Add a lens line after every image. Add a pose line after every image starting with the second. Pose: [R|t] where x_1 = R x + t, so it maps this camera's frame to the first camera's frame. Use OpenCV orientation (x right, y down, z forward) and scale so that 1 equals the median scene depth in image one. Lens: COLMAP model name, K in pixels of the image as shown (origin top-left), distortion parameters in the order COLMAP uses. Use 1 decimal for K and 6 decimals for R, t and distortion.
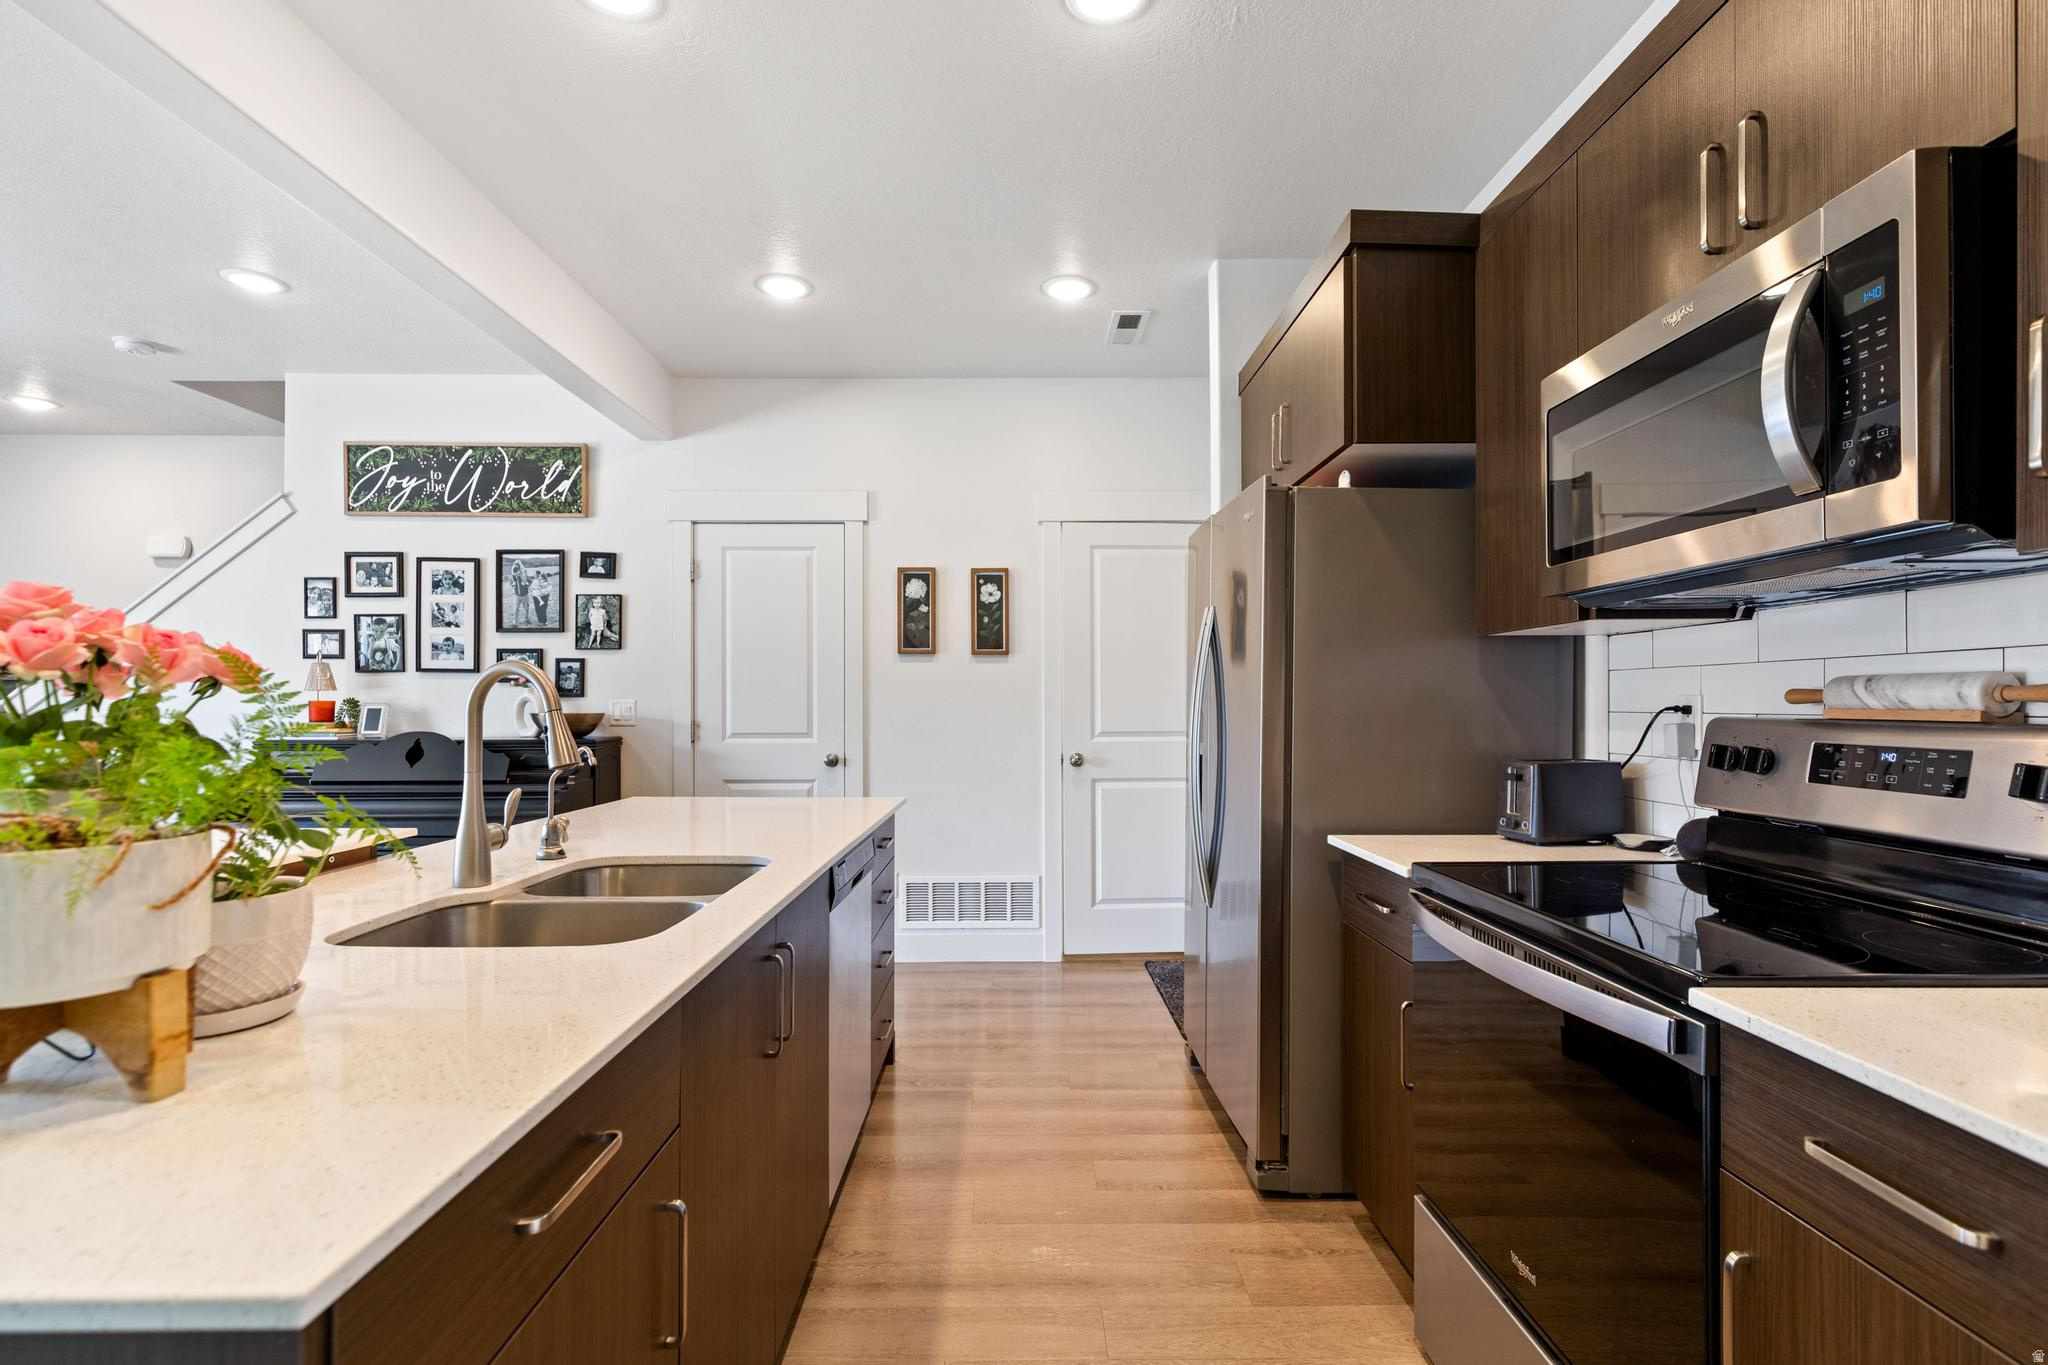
lens RADIAL K [[918.5, 0, 1024.4], [0, 918.5, 701.5], [0, 0, 1]] dist [0.008859, -0.000178]
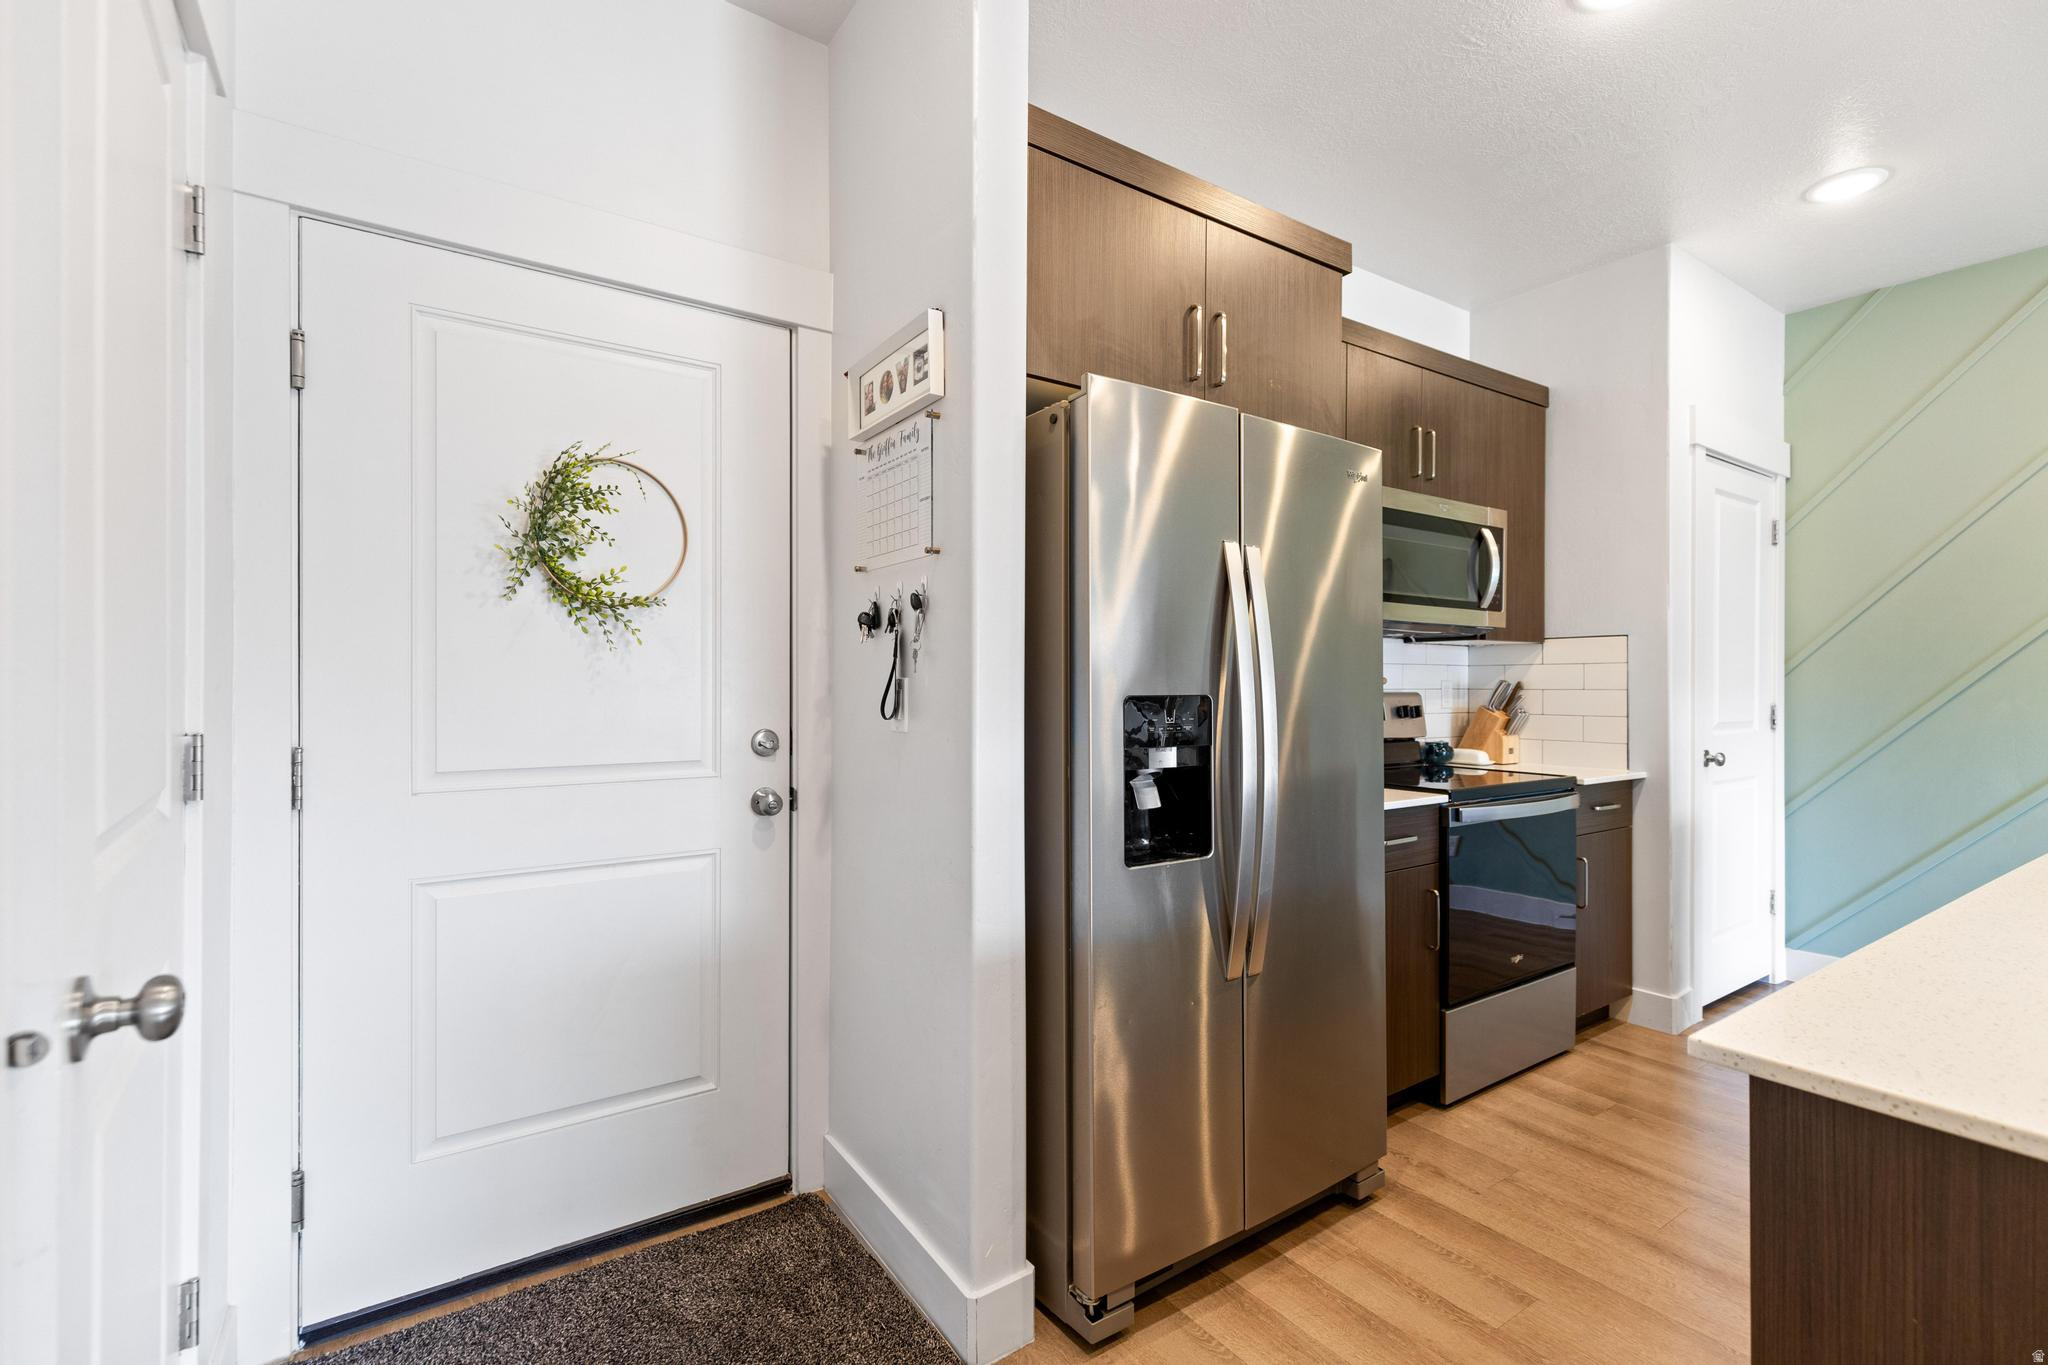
lens RADIAL K [[918.5, 0, 1031.4], [0, 918.5, 685.8], [0, 0, 1]] dist [0.008859, -0.000178]
pose [[-0.556568, -0.010198, 0.830739, -0.177089], [-0.011333, 0.999925, 0.004683, -0.000336], [-0.830725, -0.006808, -0.556642, 0.954869]]
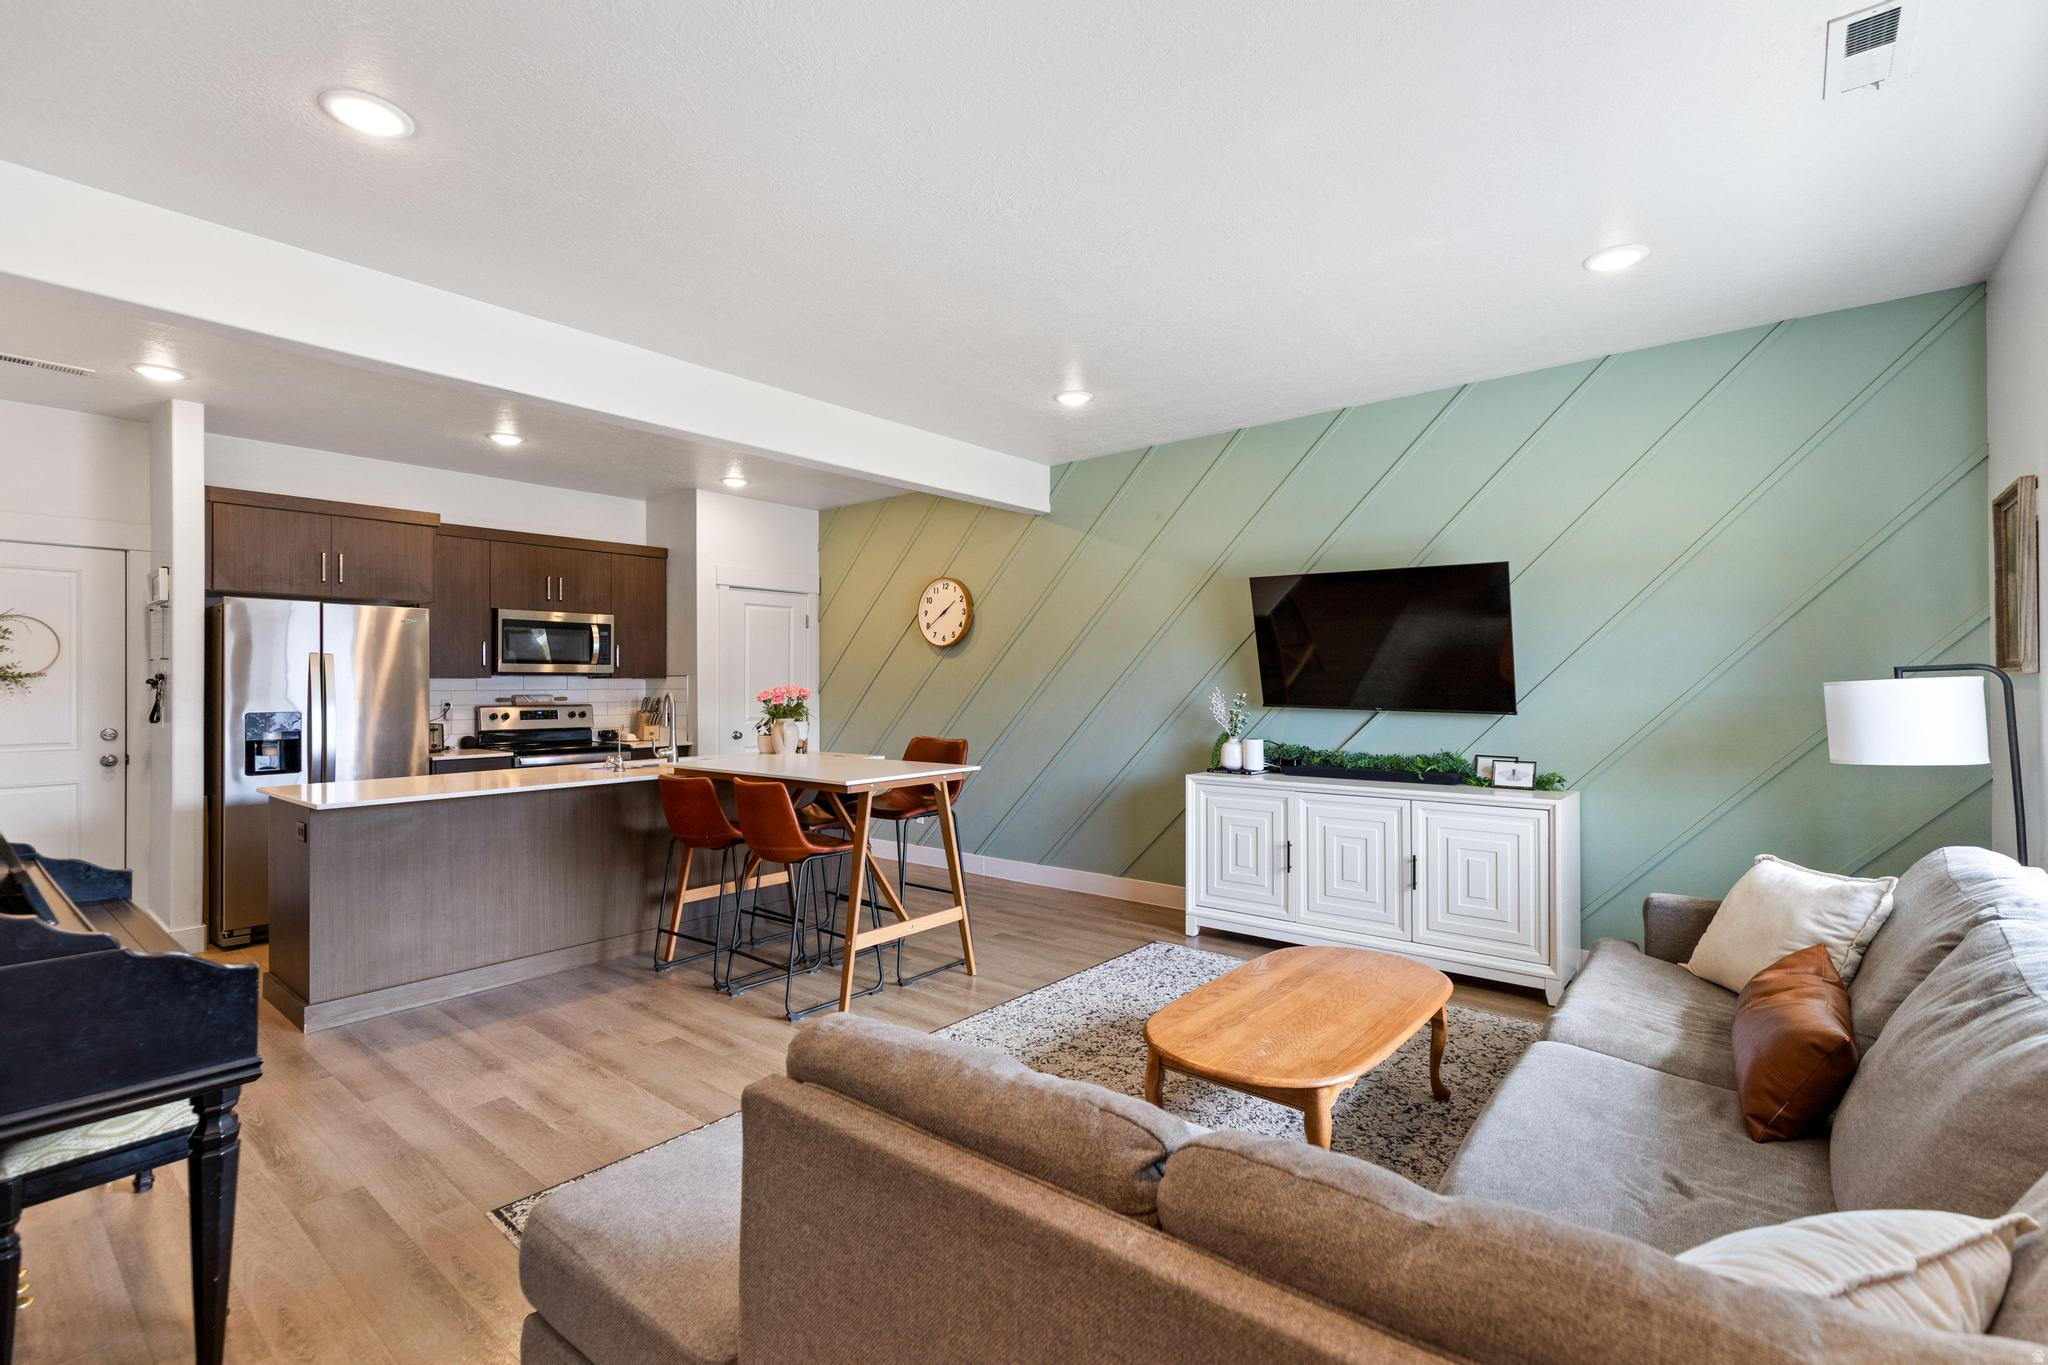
lens RADIAL K [[918.5, 0, 1036.9], [0, 918.5, 673.1], [0, 0, 1]] dist [0.008859, -0.000178]
pose [[-0.766443, 0.005693, 0.642287, -1.291540], [-0.003745, 0.999904, -0.013332, -0.030009], [-0.642301, -0.012624, -0.766348, 0.937957]]
